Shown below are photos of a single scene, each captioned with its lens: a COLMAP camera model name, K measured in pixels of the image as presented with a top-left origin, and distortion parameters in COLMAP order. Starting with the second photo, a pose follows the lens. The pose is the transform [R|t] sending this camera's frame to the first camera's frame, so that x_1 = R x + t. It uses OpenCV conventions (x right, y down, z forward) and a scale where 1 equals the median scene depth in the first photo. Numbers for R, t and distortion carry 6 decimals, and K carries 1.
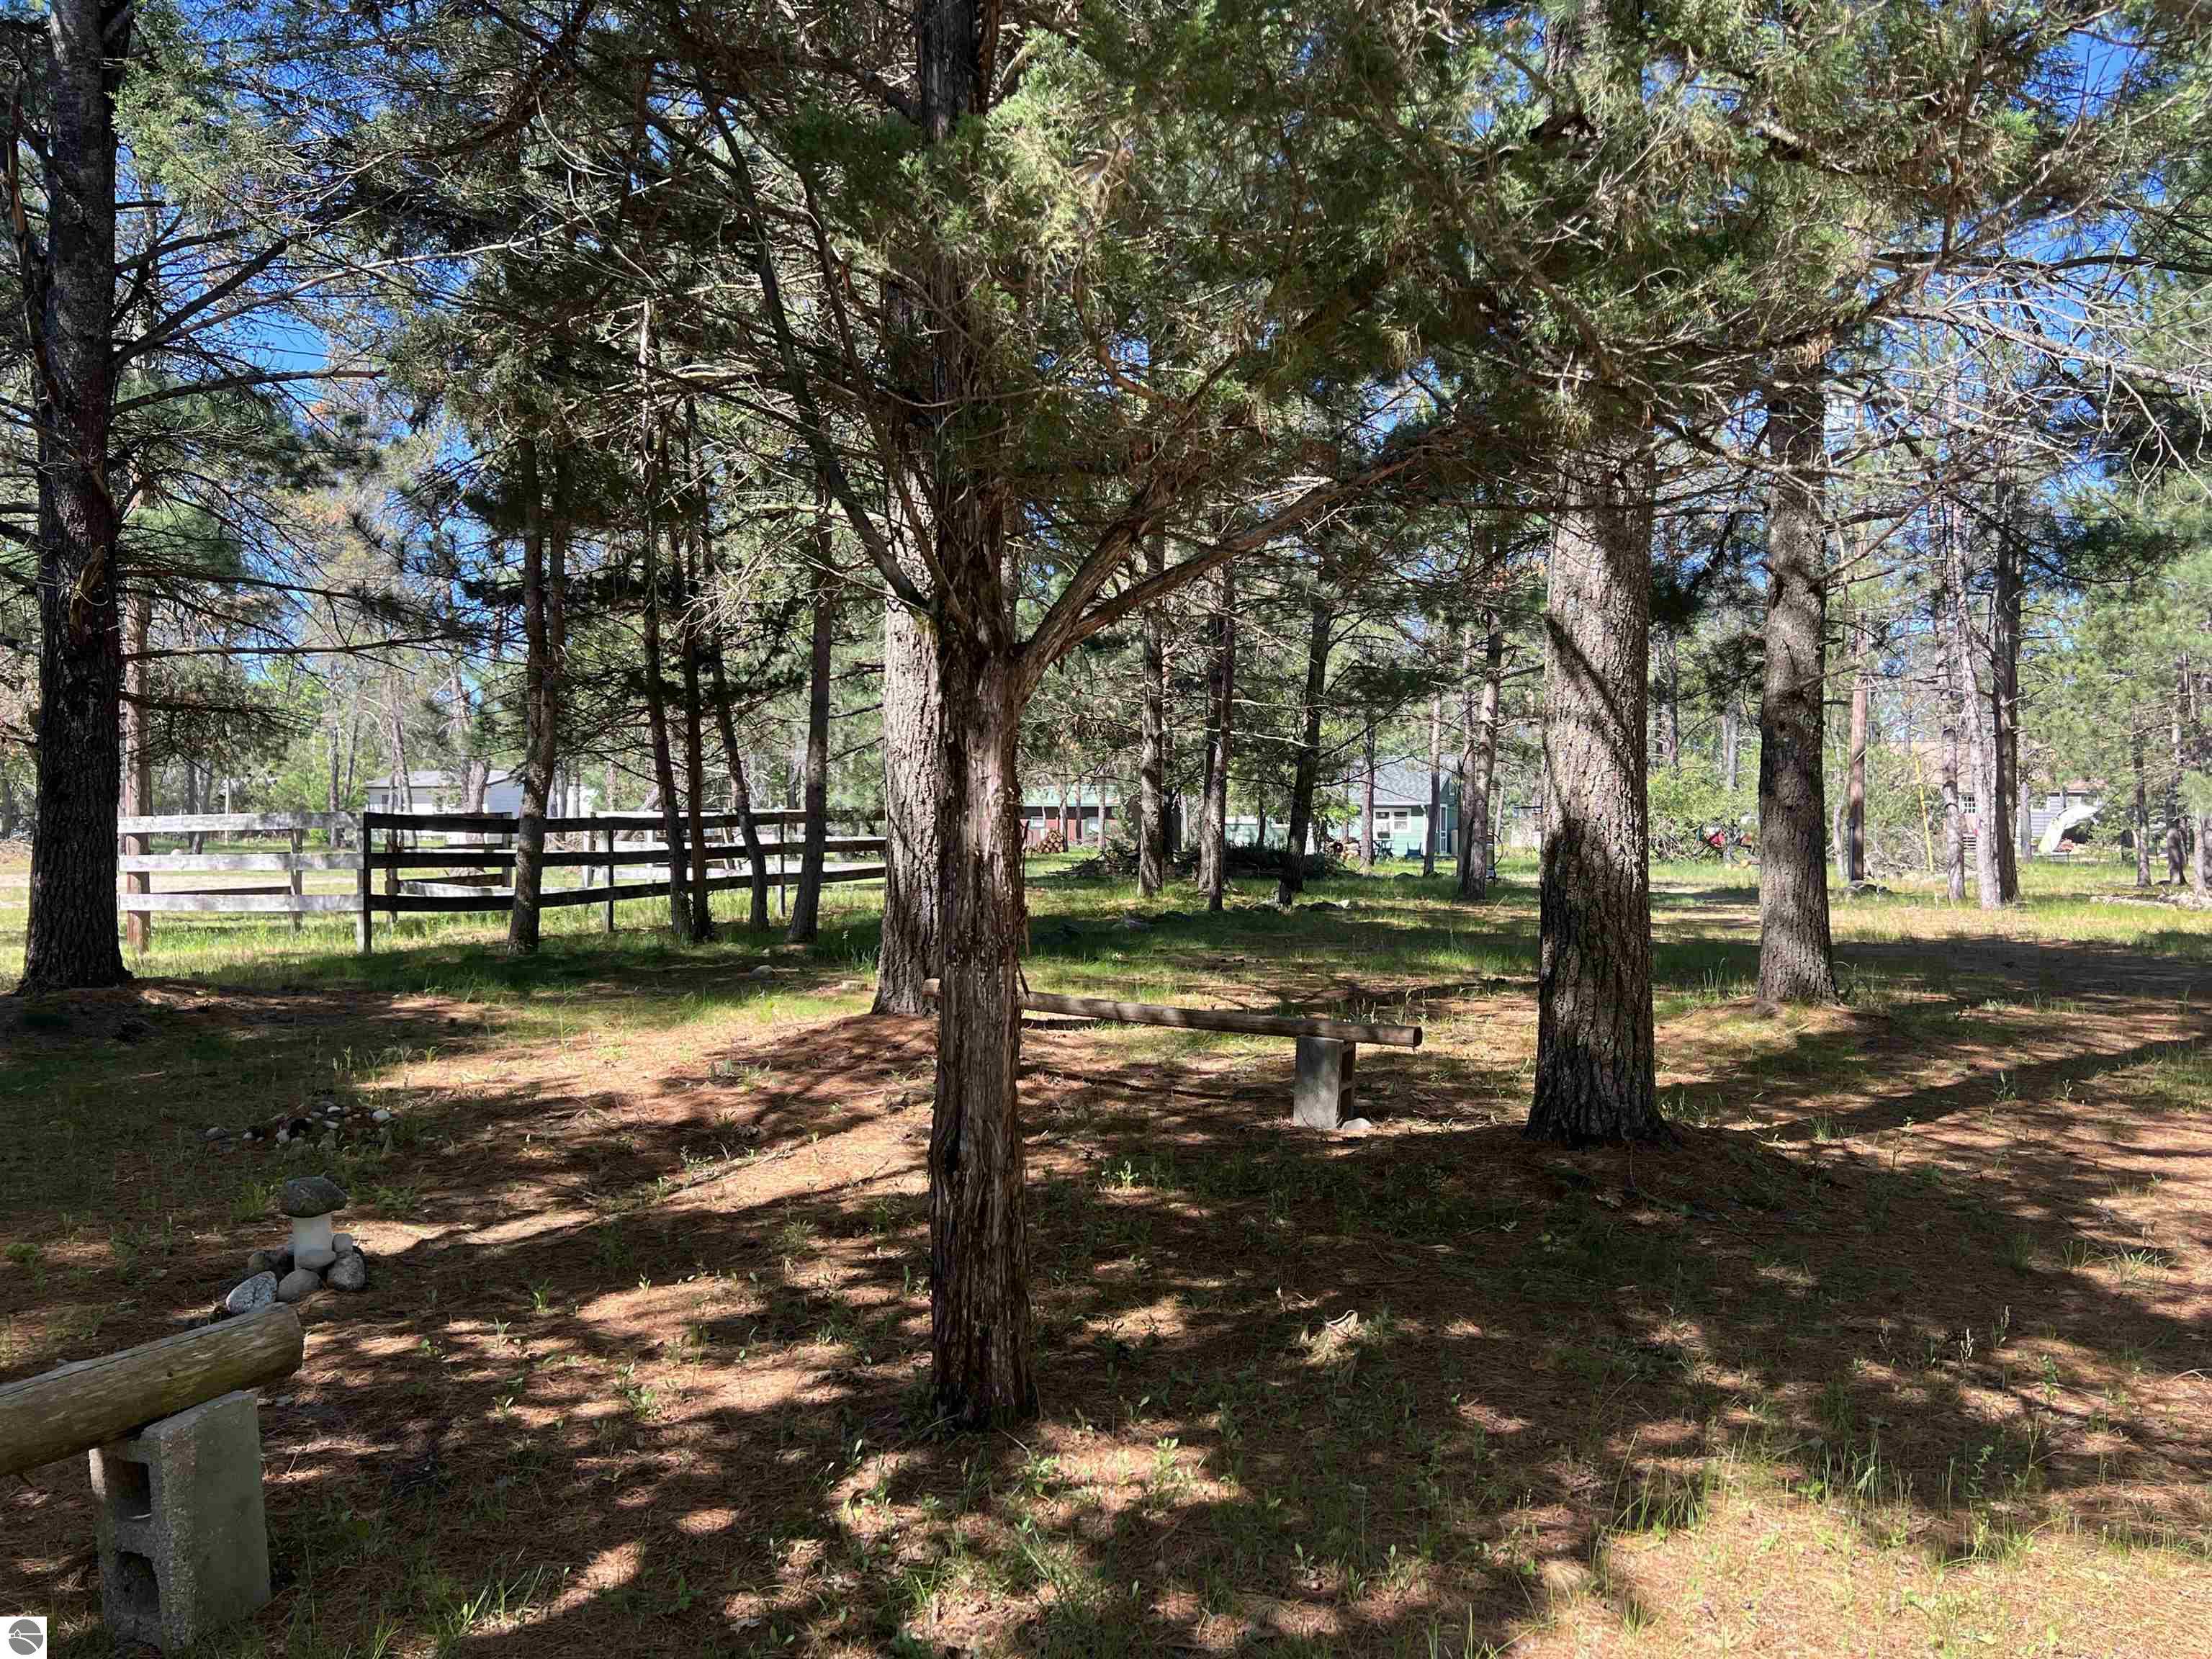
lens RADIAL K [[1839.7, 0, 1106.0], [0, 1839.7, 829.5], [0, 0, 1]] dist [0.009014, 0.006907]
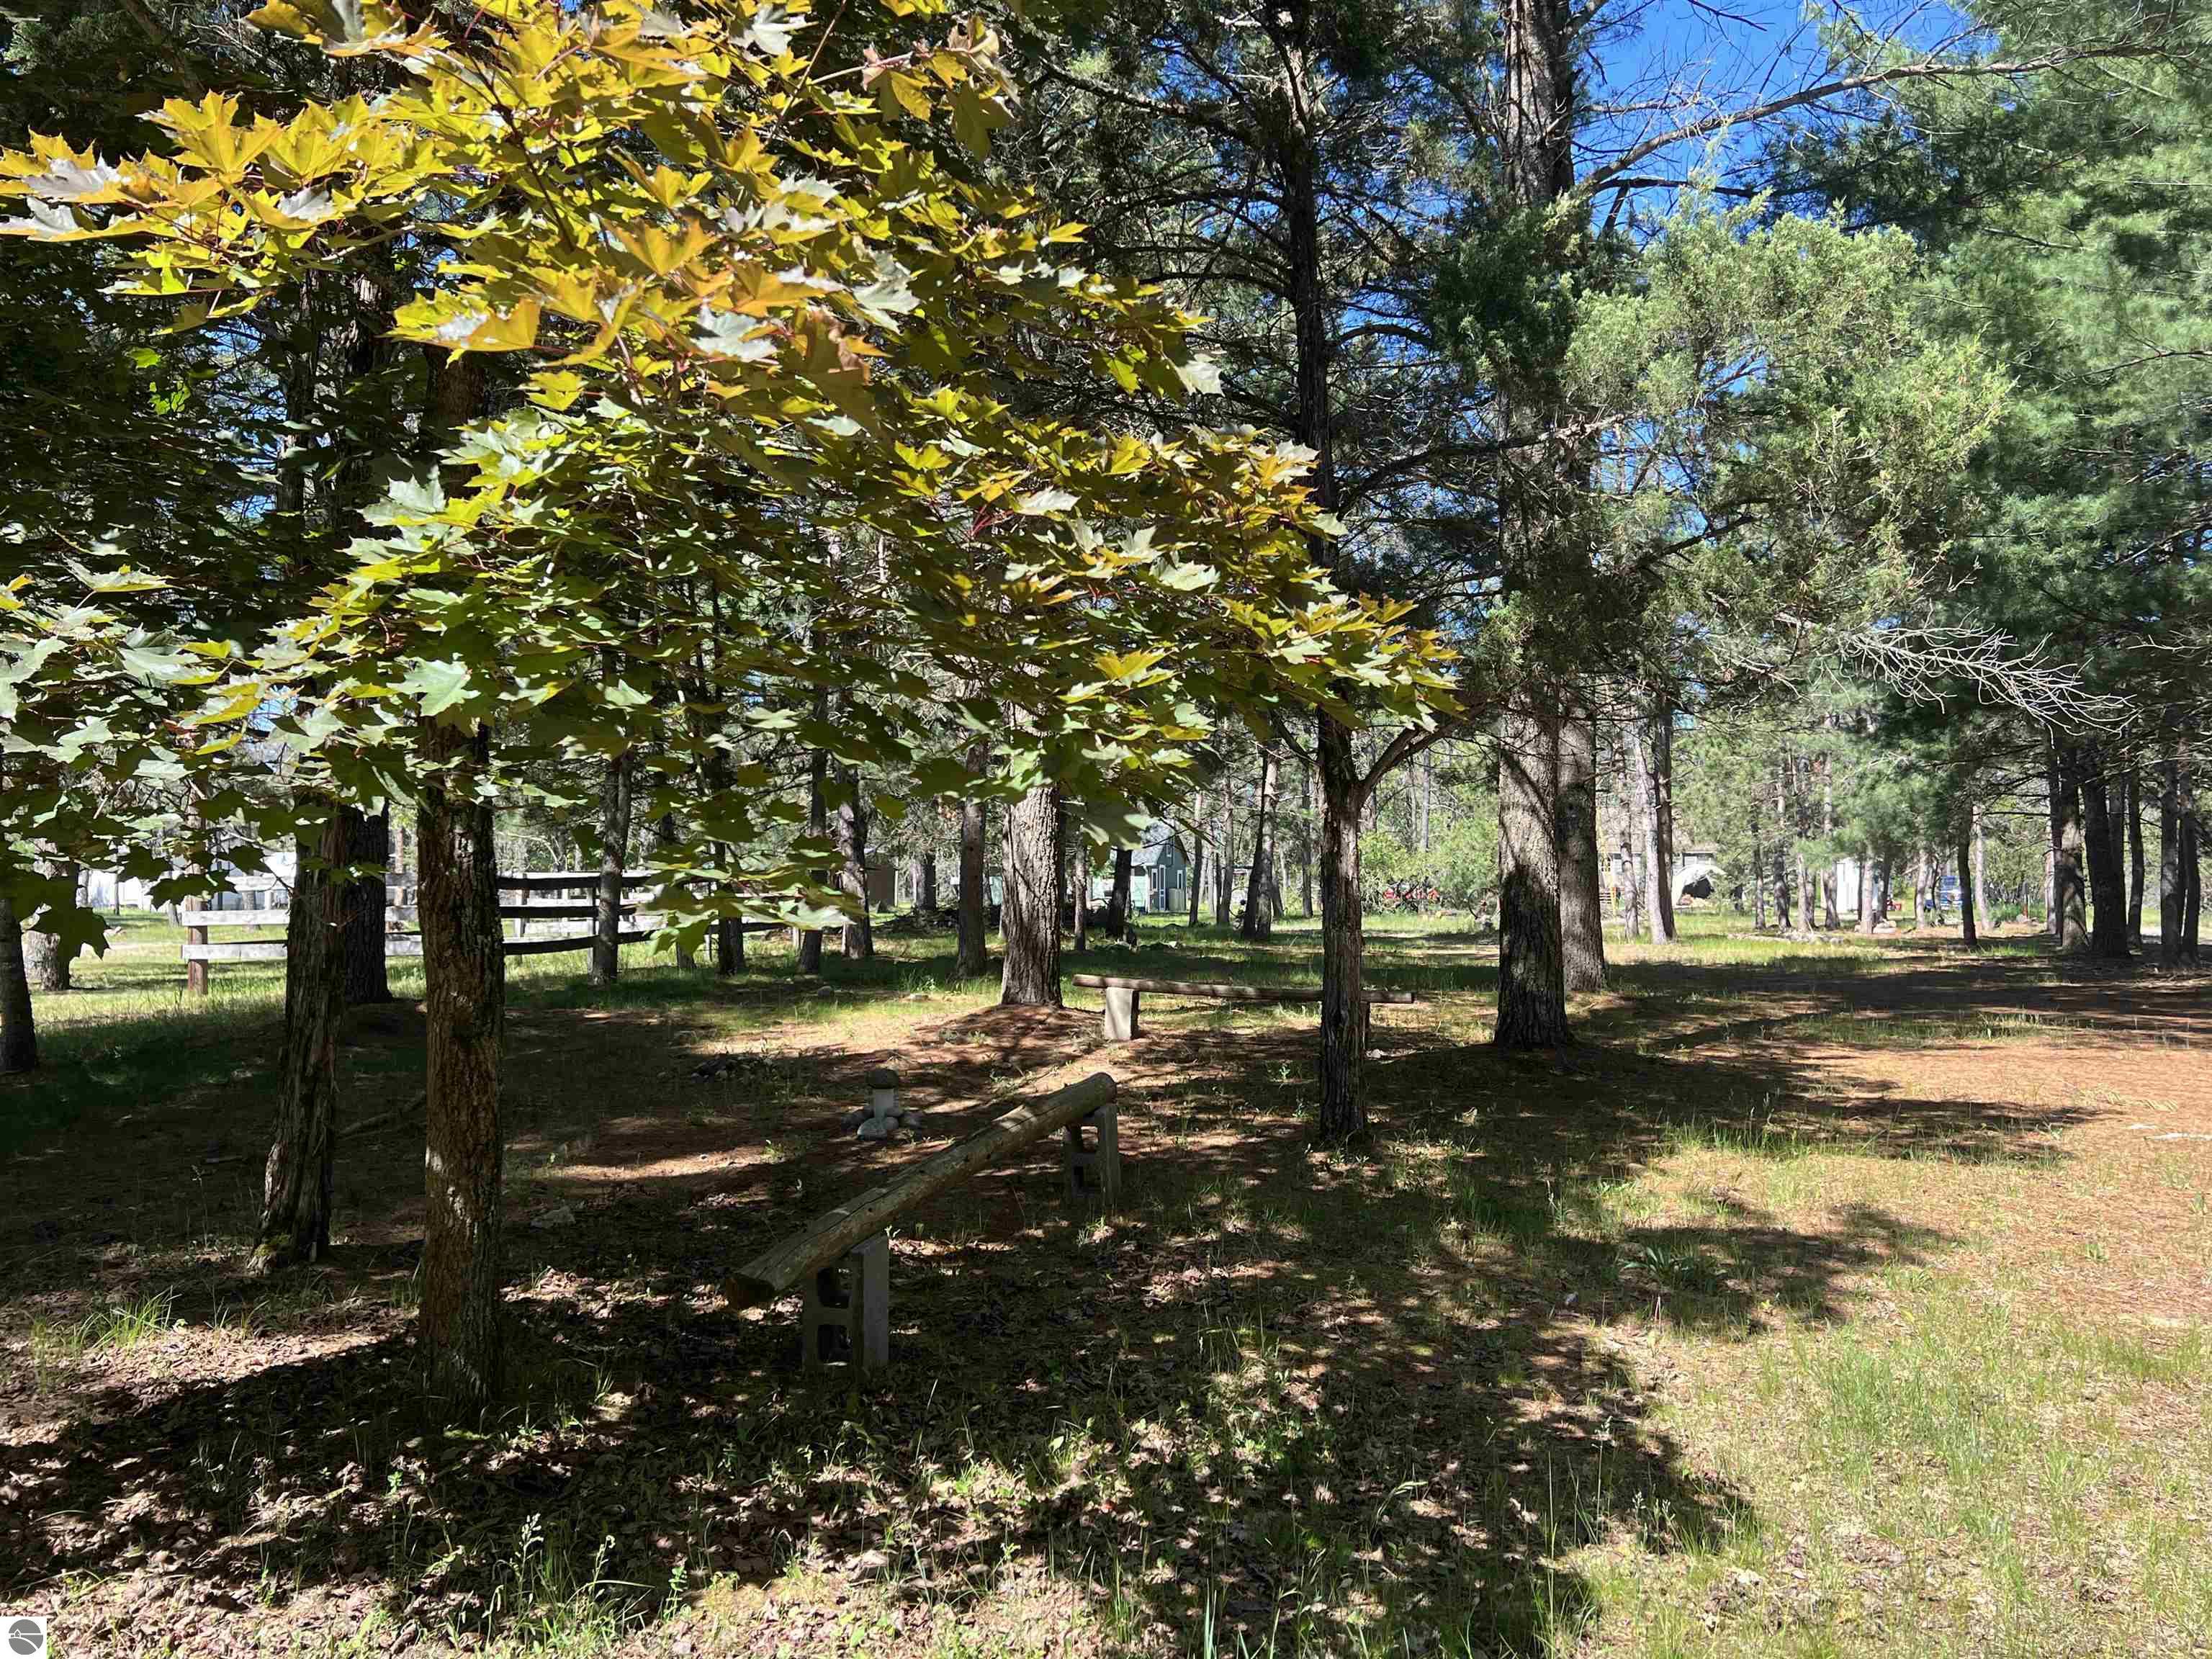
lens RADIAL K [[1839.7, 0, 1106.0], [0, 1839.7, 829.5], [0, 0, 1]] dist [0.009014, 0.006907]
pose [[0.983518, -0.001235, 0.180805, -0.171581], [0.007530, 0.999389, -0.034131, 0.006723], [-0.180652, 0.034930, 0.982927, -0.250829]]
